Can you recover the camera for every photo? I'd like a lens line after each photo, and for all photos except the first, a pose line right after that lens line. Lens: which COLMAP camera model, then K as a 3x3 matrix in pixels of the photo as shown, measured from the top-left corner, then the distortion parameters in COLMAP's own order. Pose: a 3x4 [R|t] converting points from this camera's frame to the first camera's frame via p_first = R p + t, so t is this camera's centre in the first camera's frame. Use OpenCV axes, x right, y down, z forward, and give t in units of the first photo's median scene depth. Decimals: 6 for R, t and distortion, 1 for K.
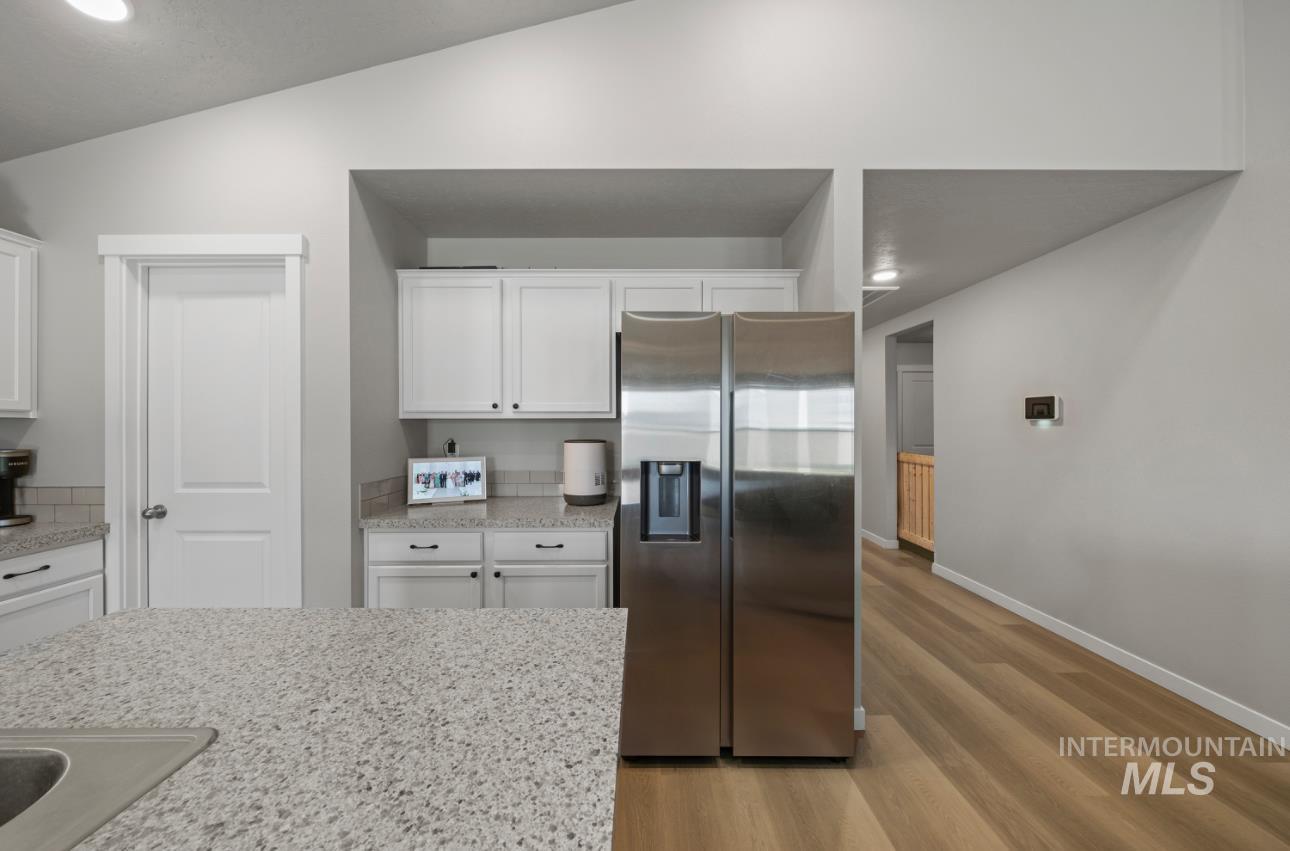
lens RADIAL K [[462.7, 0, 640.1], [0, 462.7, 429.0], [0, 0, 1]] dist [-0.005382, 0.001551]
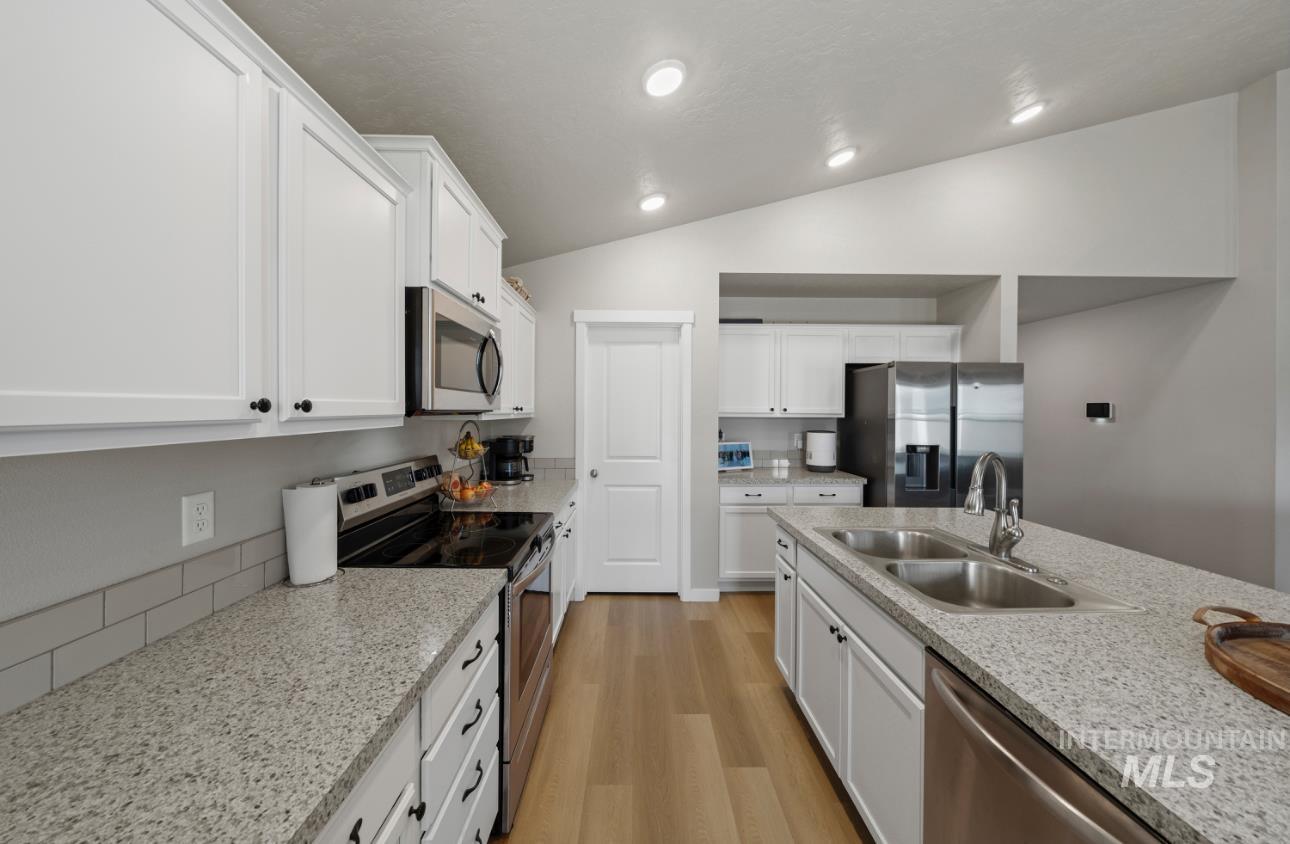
lens RADIAL K [[442.2, 0, 644.1], [0, 442.2, 412.1], [0, 0, 1]] dist [-0.000842, -0.000695]
pose [[0.999948, 0.005622, 0.008525, -0.876711], [-0.005619, 0.999984, -0.000344, -0.043262], [-0.008527, 0.000296, 0.999964, -0.601659]]
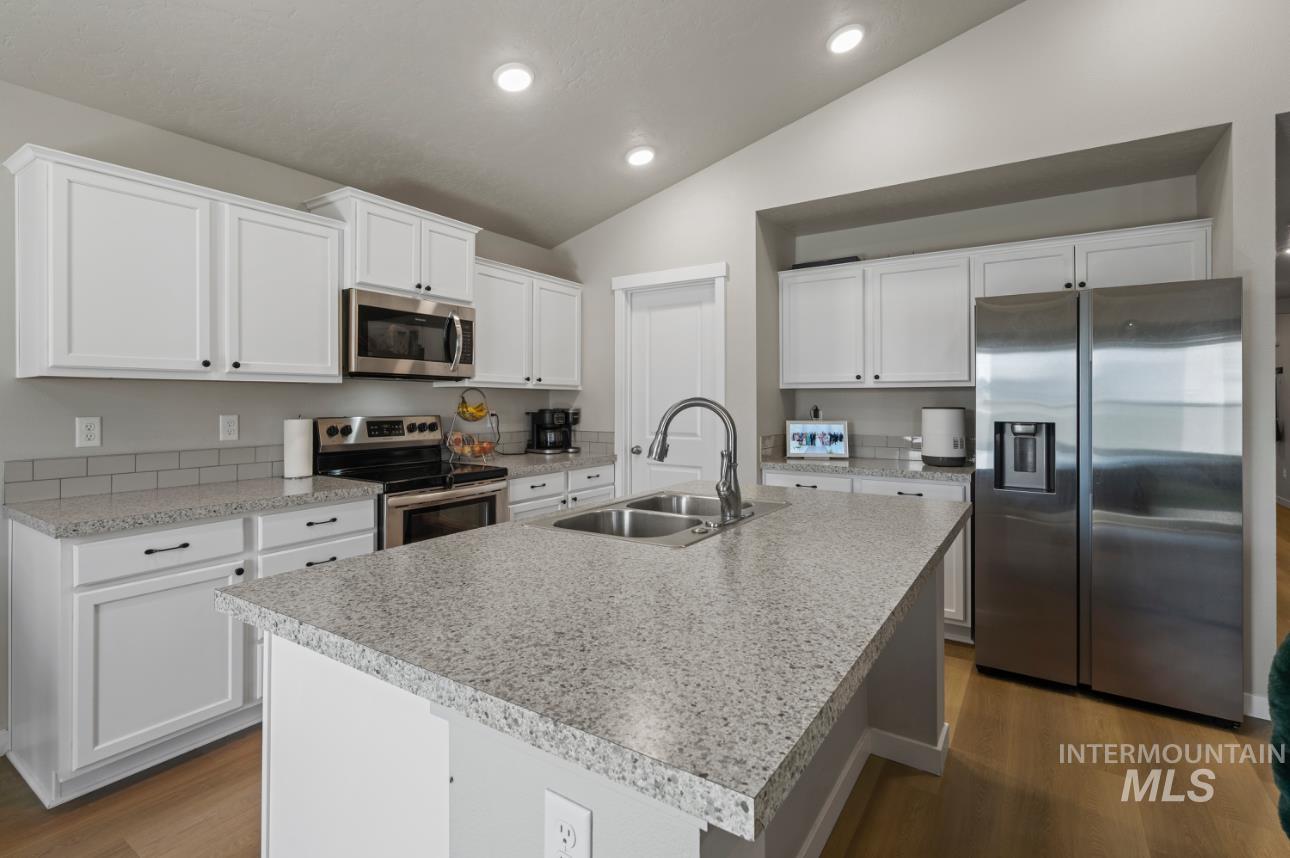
lens RADIAL K [[605.4, 0, 635.7], [0, 605.4, 398.9], [0, 0, 1]] dist [0.004910, 0.000729]
pose [[0.830512, -0.000118, -0.557000, 0.088502], [-0.005003, 0.999958, -0.007671, 0.023565], [0.556978, 0.009157, 0.830477, -0.696588]]
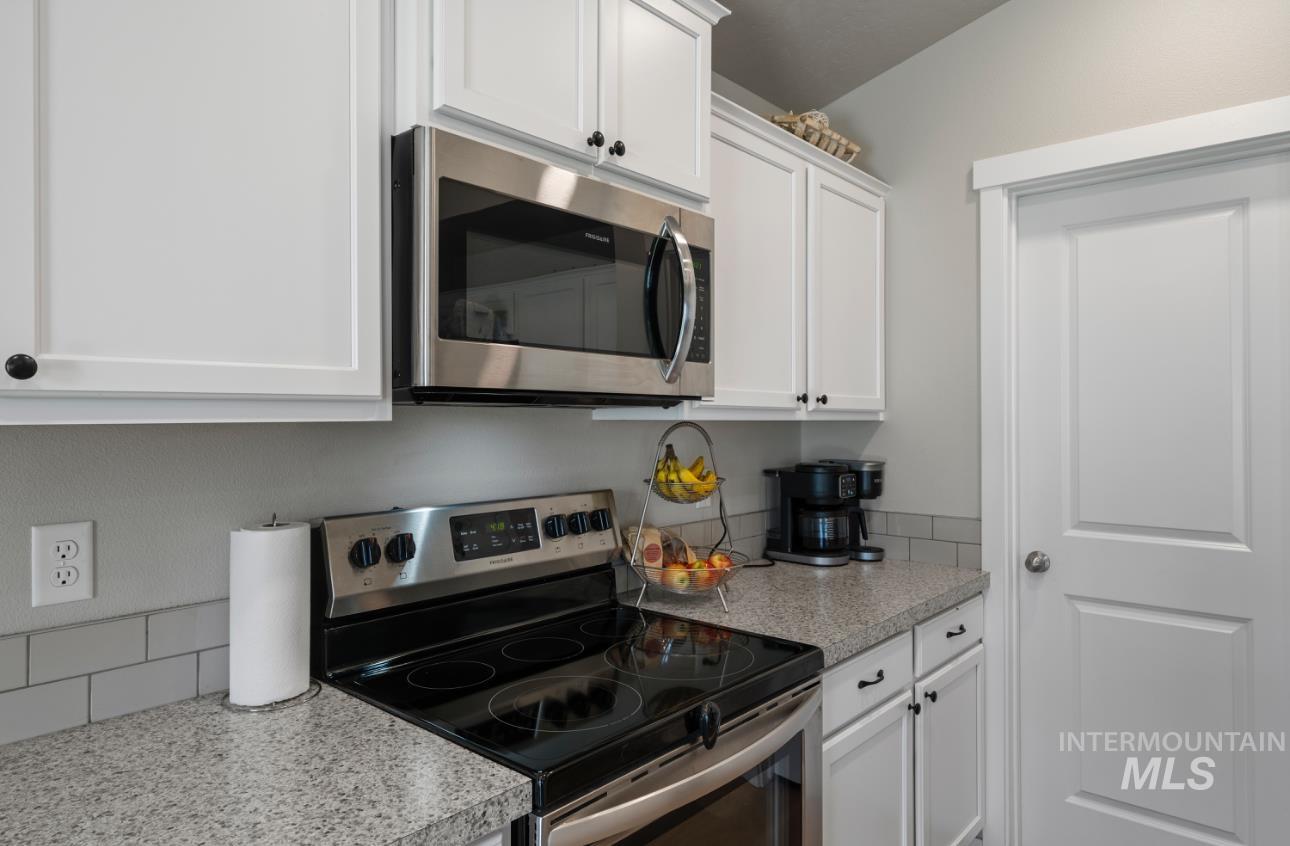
lens RADIAL K [[803.2, 0, 635.8], [0, 803.2, 412.7], [0, 0, 1]] dist [0.005643, -0.002627]
pose [[0.747880, -0.004449, -0.663819, -0.704693], [-0.003472, 0.999938, -0.010613, -0.020747], [0.663825, 0.010242, 0.747818, -0.248606]]
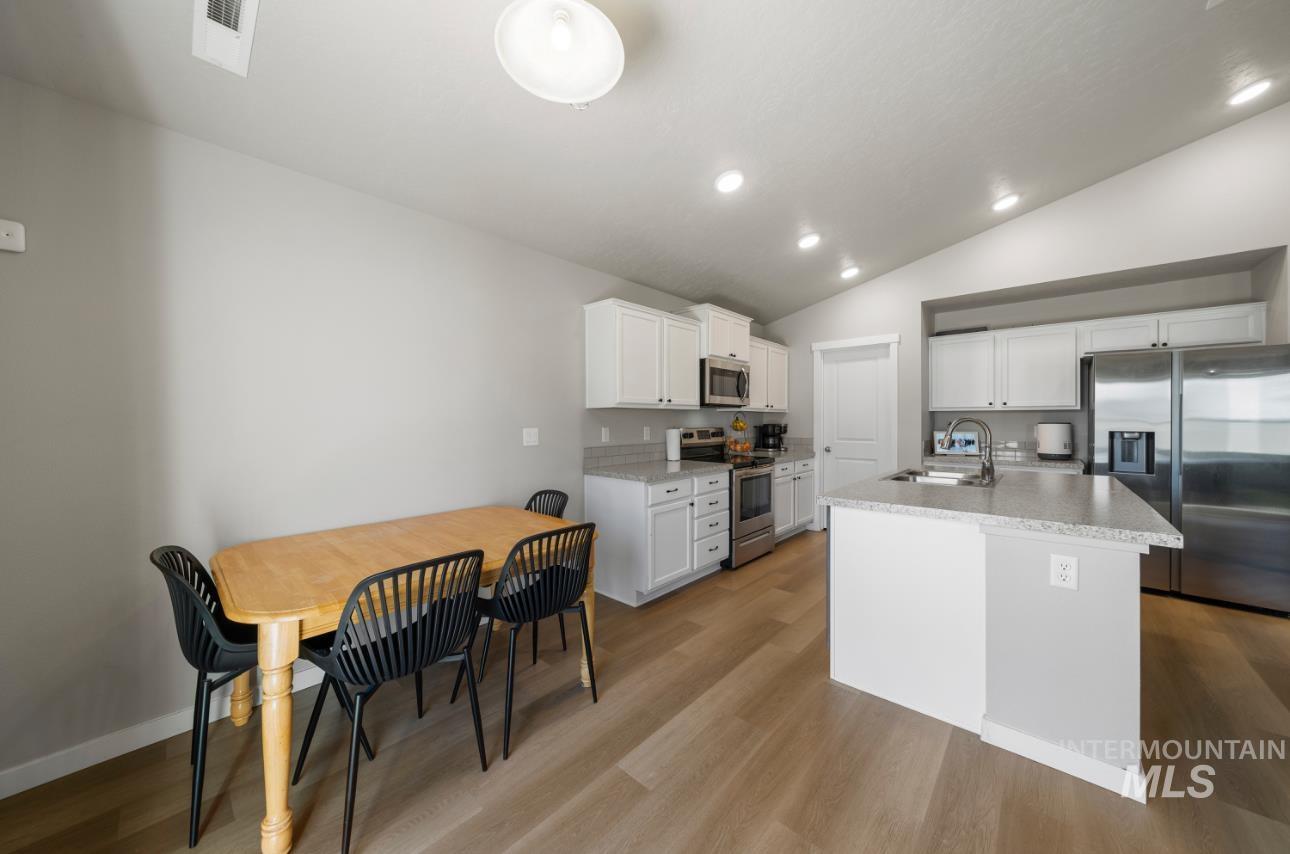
lens RADIAL K [[442.2, 0, 642.4], [0, 442.2, 421.8], [0, 0, 1]] dist [-0.000842, -0.000695]
pose [[0.736675, 0.004008, -0.676235, -0.160817], [-0.004020, 0.999991, 0.001547, 0.029593], [0.676235, 0.001578, 0.736684, -1.451625]]
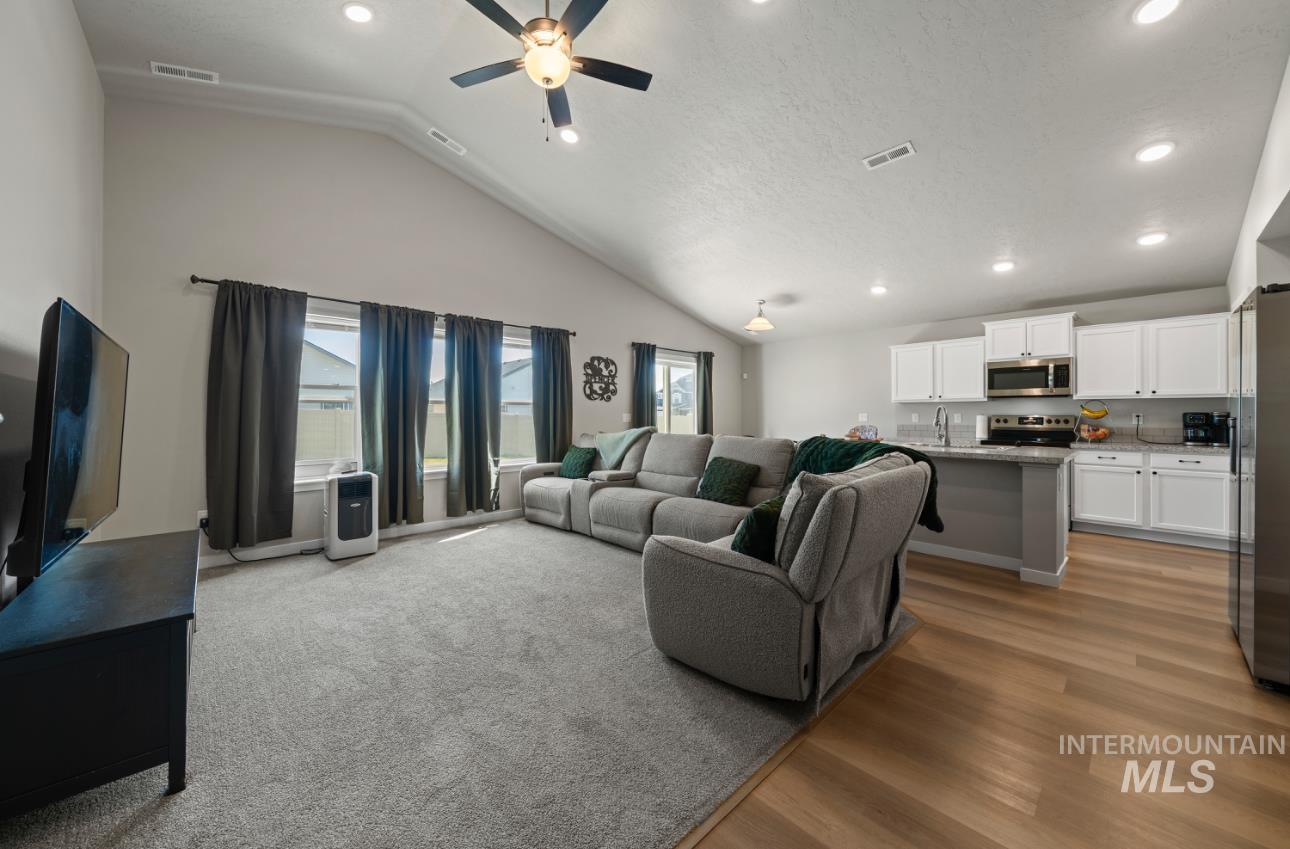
lens RADIAL K [[462.7, 0, 654.2], [0, 462.7, 401.0], [0, 0, 1]] dist [-0.005382, 0.001551]
pose [[-0.707567, -0.015312, -0.706481, 1.916828], [-0.000318, 0.999772, -0.021350, 0.036781], [0.706647, -0.014882, -0.707410, 0.591117]]
